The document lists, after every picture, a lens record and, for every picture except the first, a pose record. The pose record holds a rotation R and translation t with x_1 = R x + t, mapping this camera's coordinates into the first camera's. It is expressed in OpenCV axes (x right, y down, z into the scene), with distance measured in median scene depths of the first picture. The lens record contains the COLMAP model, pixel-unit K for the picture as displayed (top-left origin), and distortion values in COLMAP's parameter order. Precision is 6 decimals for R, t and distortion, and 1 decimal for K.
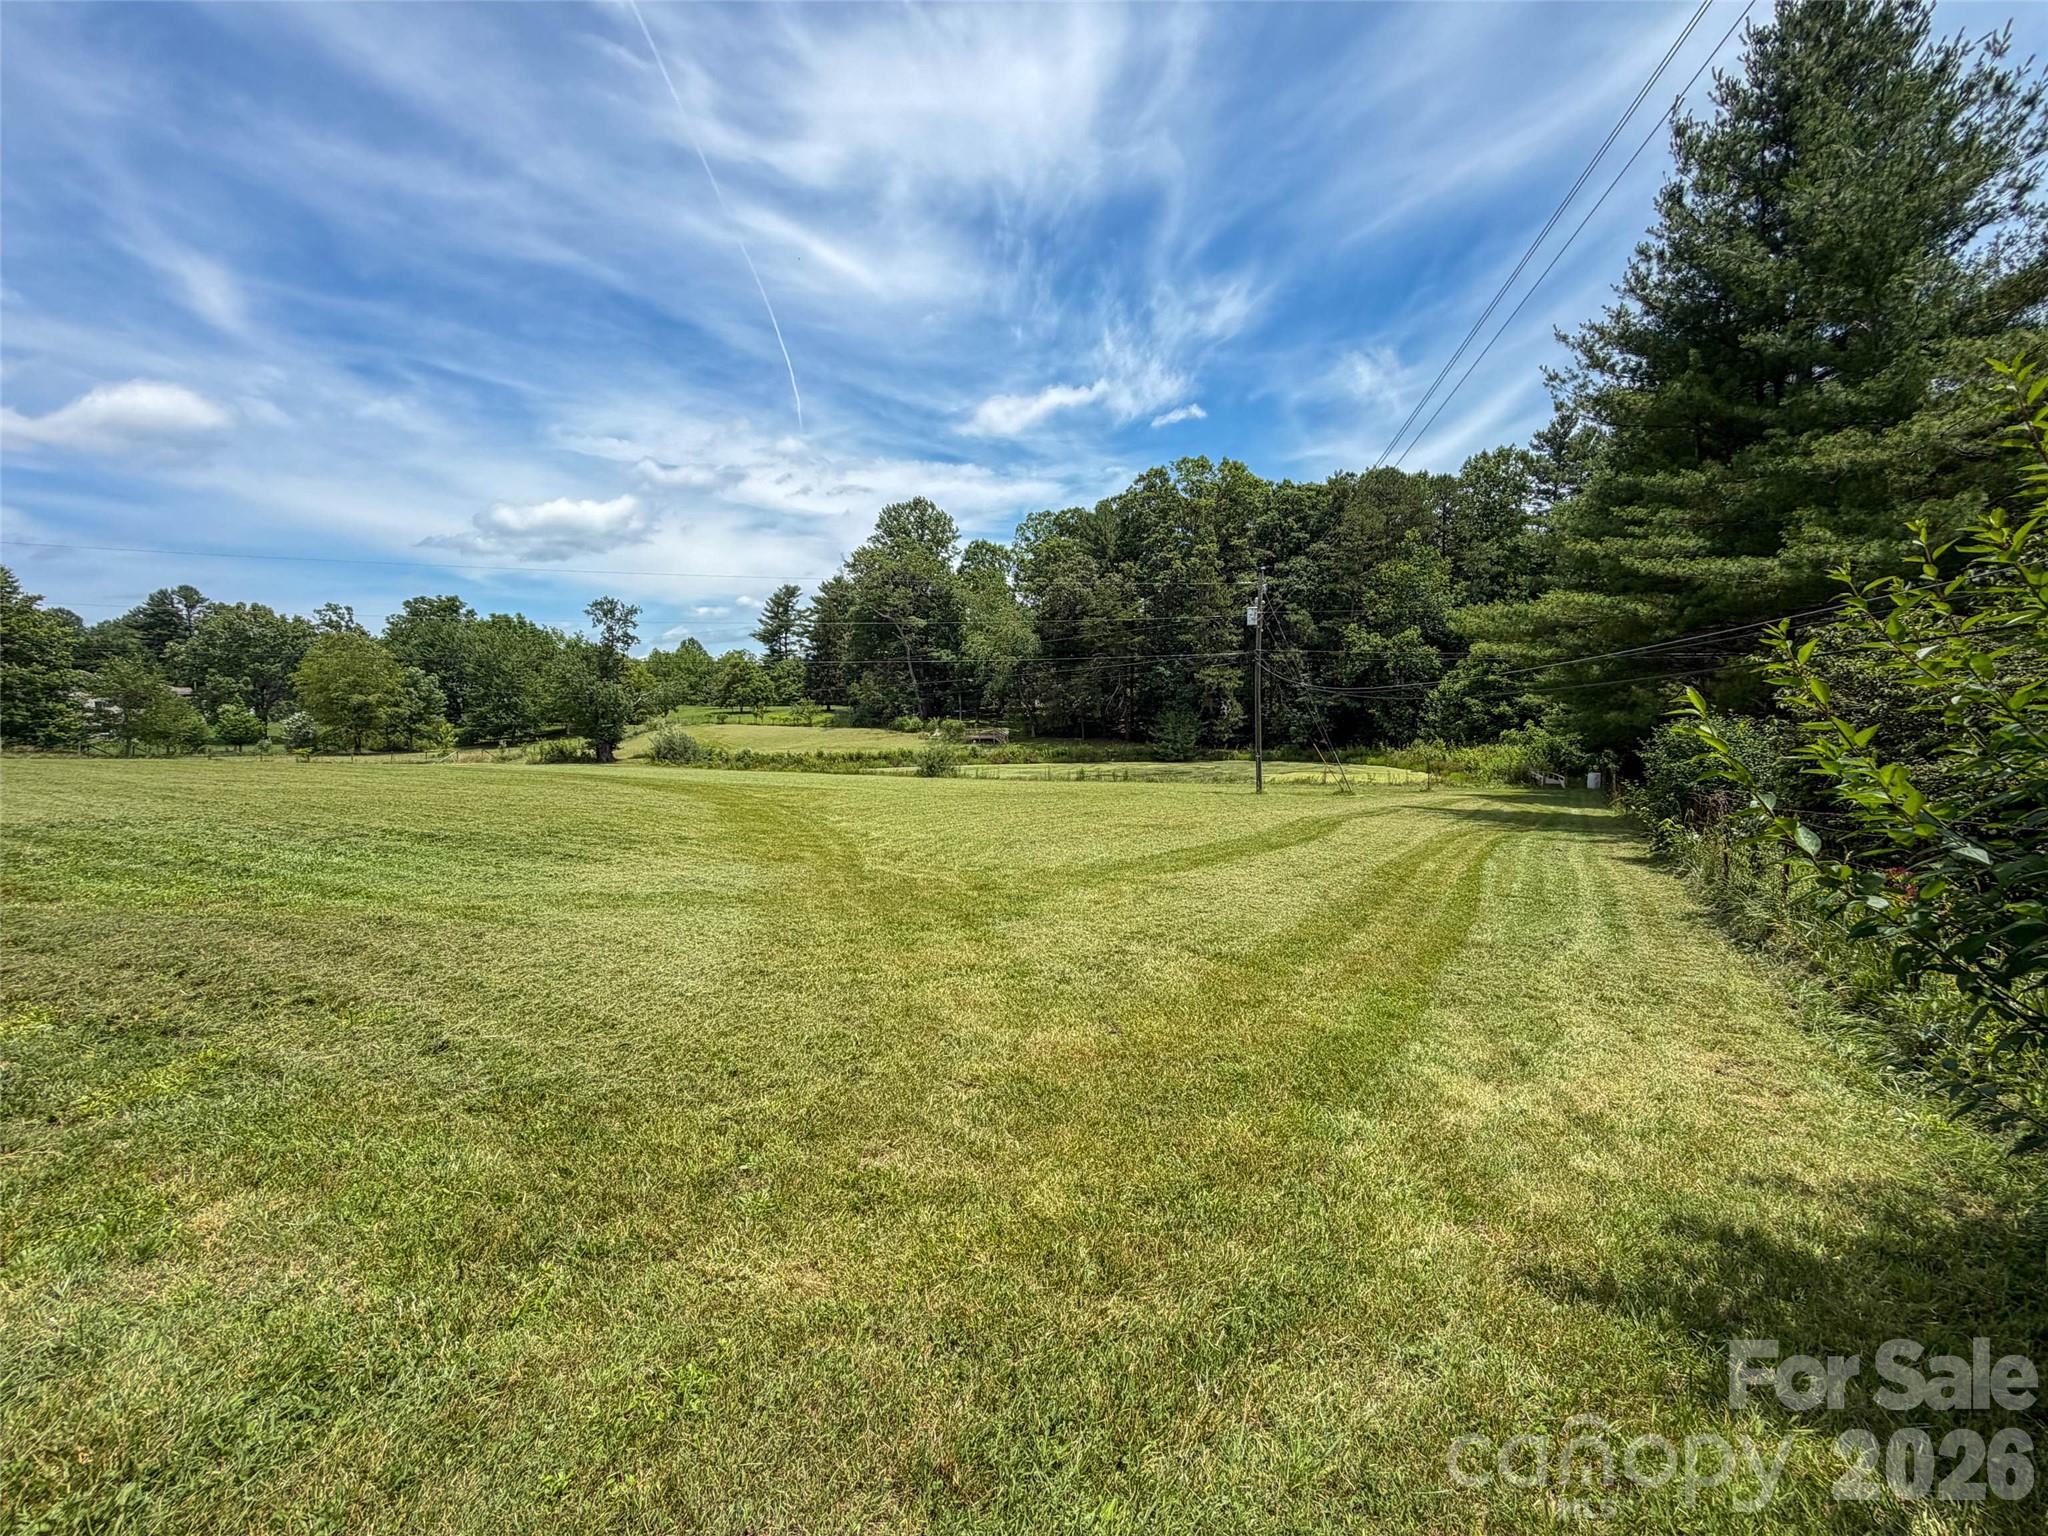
lens RADIAL K [[823.5, 0, 1024.0], [0, 823.5, 768.0], [0, 0, 1]] dist [0.002407, -0.000002]
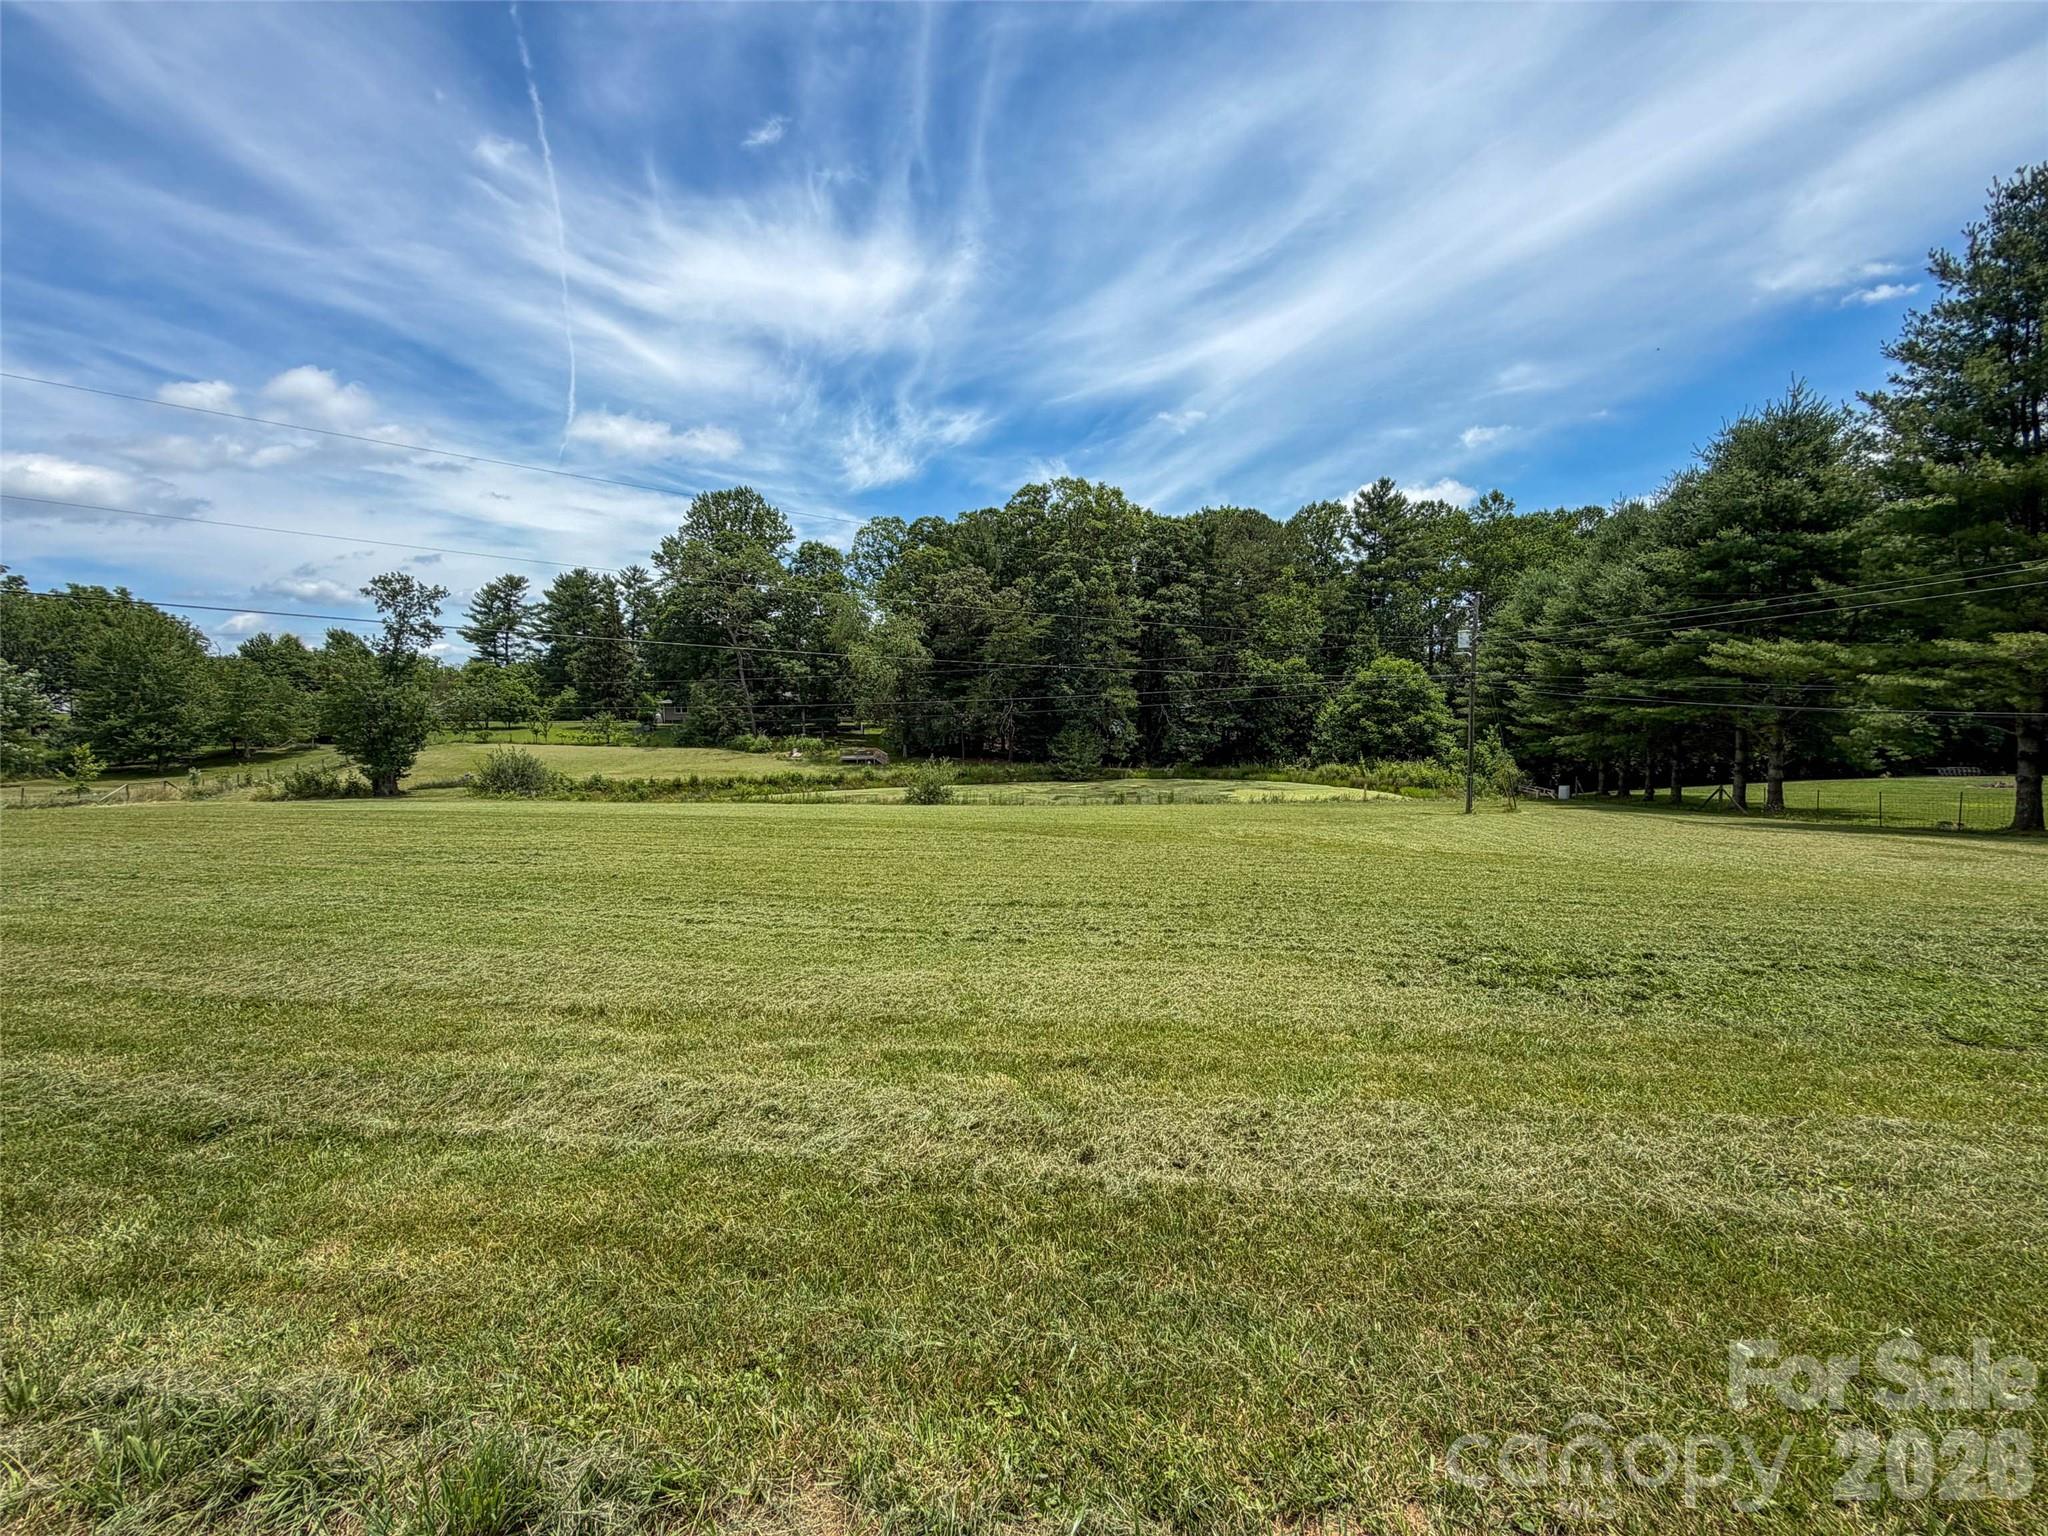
lens RADIAL K [[823.5, 0, 1024.0], [0, 823.5, 768.0], [0, 0, 1]] dist [0.002407, -0.000002]
pose [[0.931048, -0.011858, 0.364704, -0.310439], [0.019933, 0.999632, -0.018384, -0.008187], [-0.364352, 0.024386, 0.930942, 0.129748]]
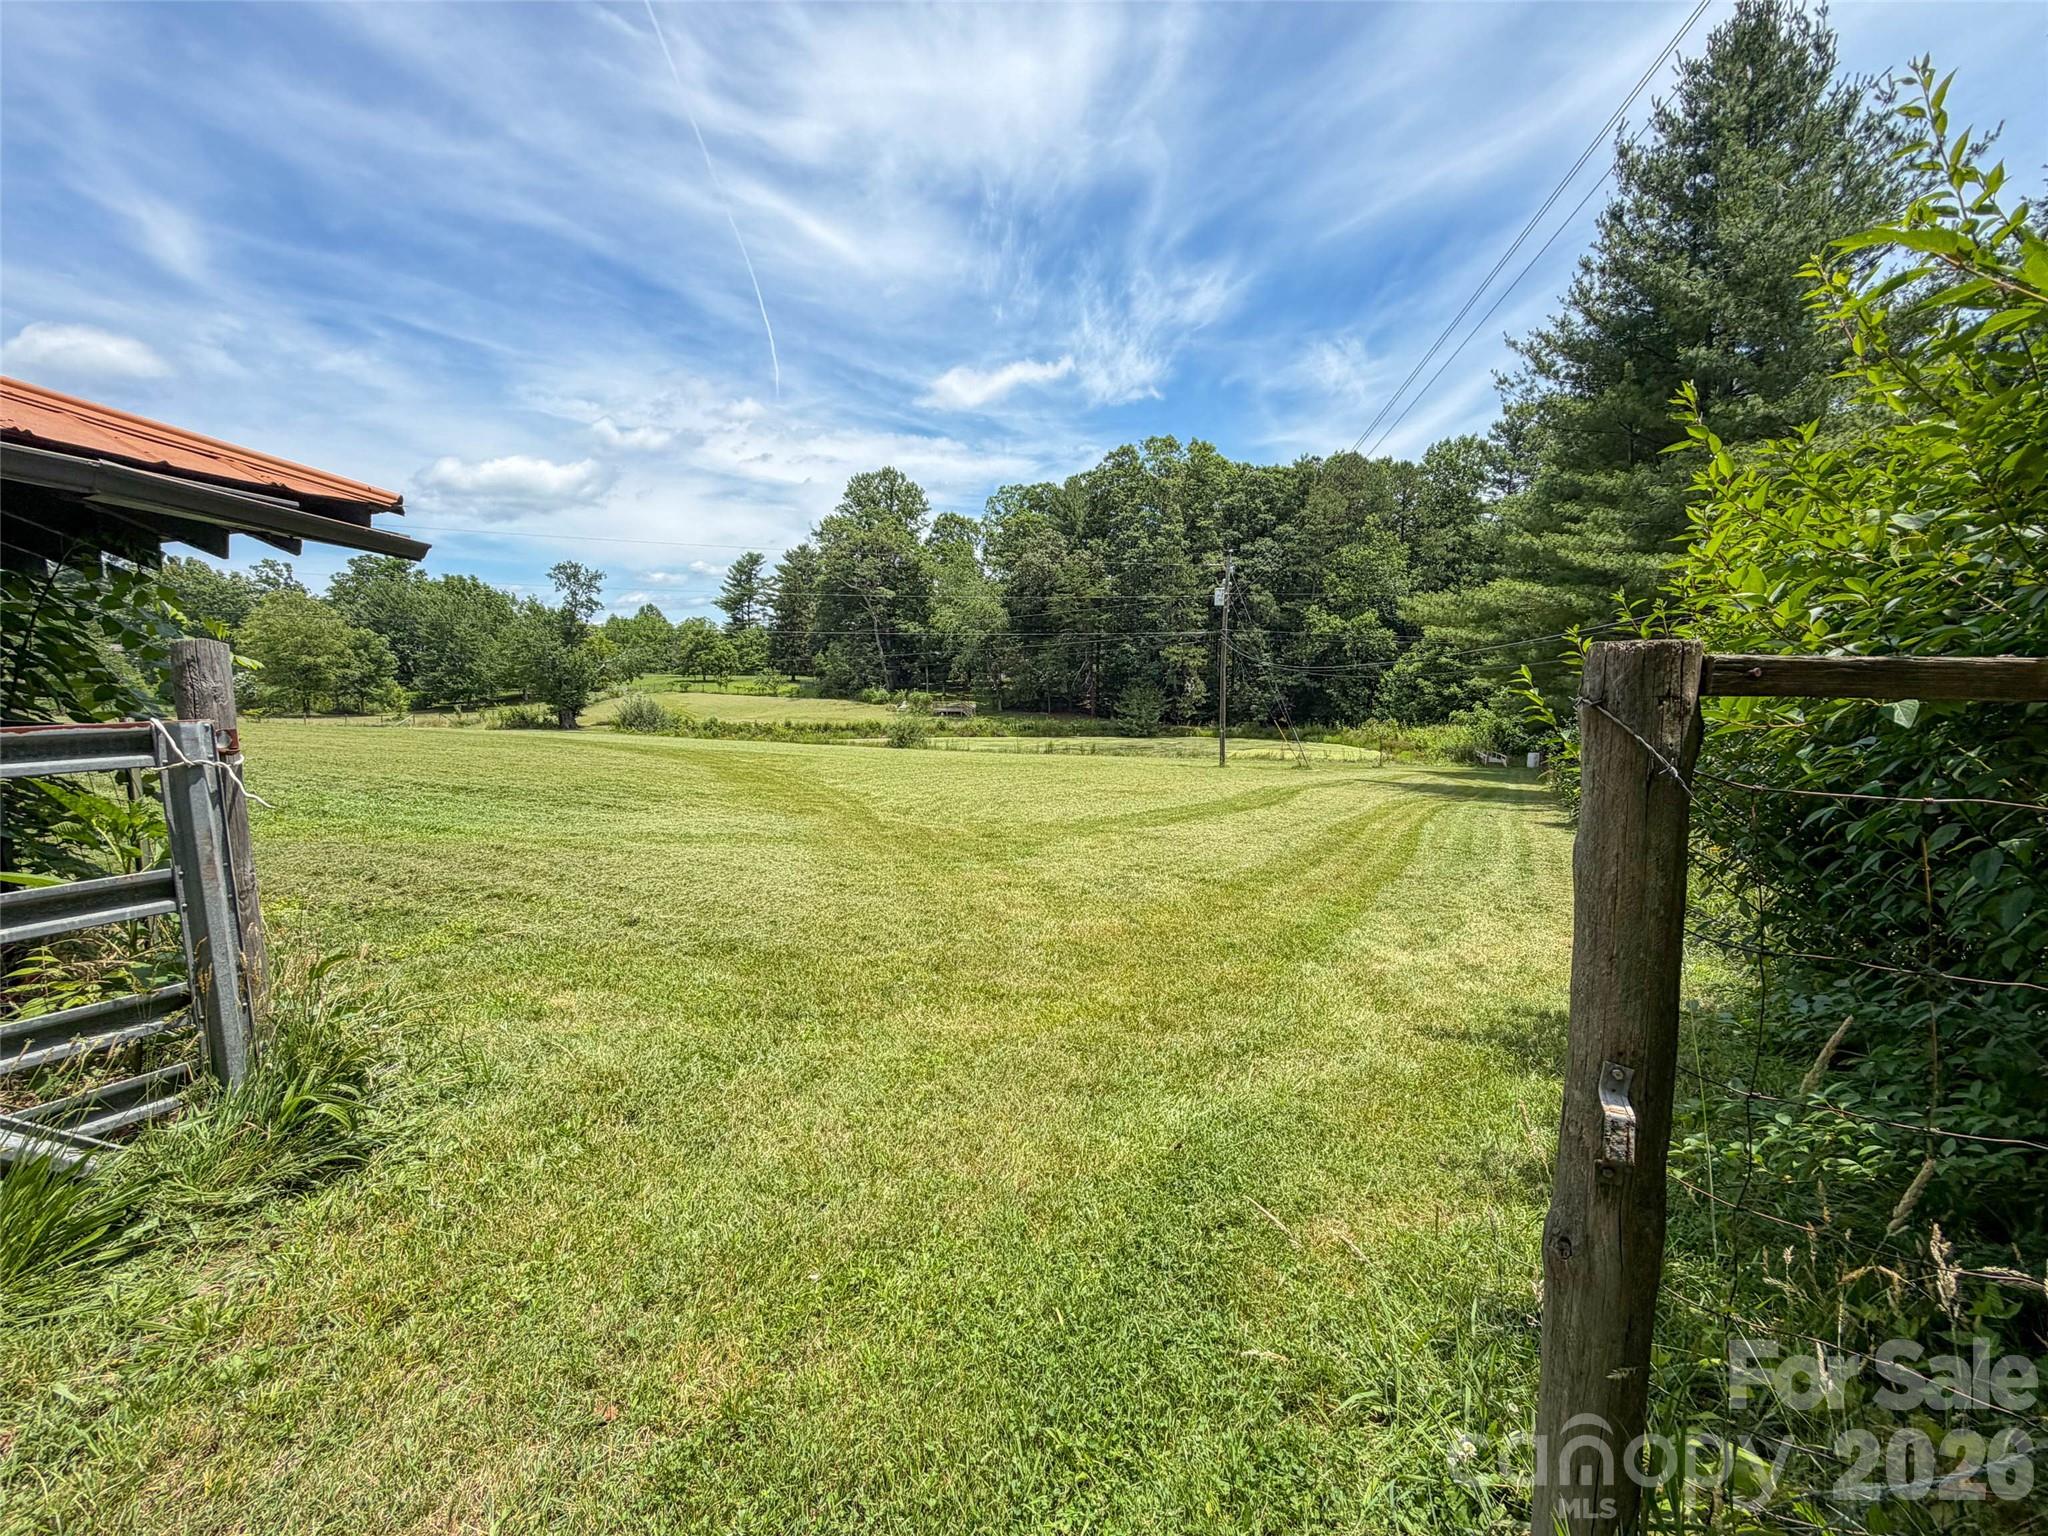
lens RADIAL K [[823.5, 0, 1024.0], [0, 823.5, 768.0], [0, 0, 1]] dist [0.002407, -0.000002]
pose [[0.998829, 0.013506, 0.046463, -0.008269], [-0.014920, 0.999432, 0.030224, 0.002393], [-0.046028, -0.030881, 0.998463, -0.019336]]
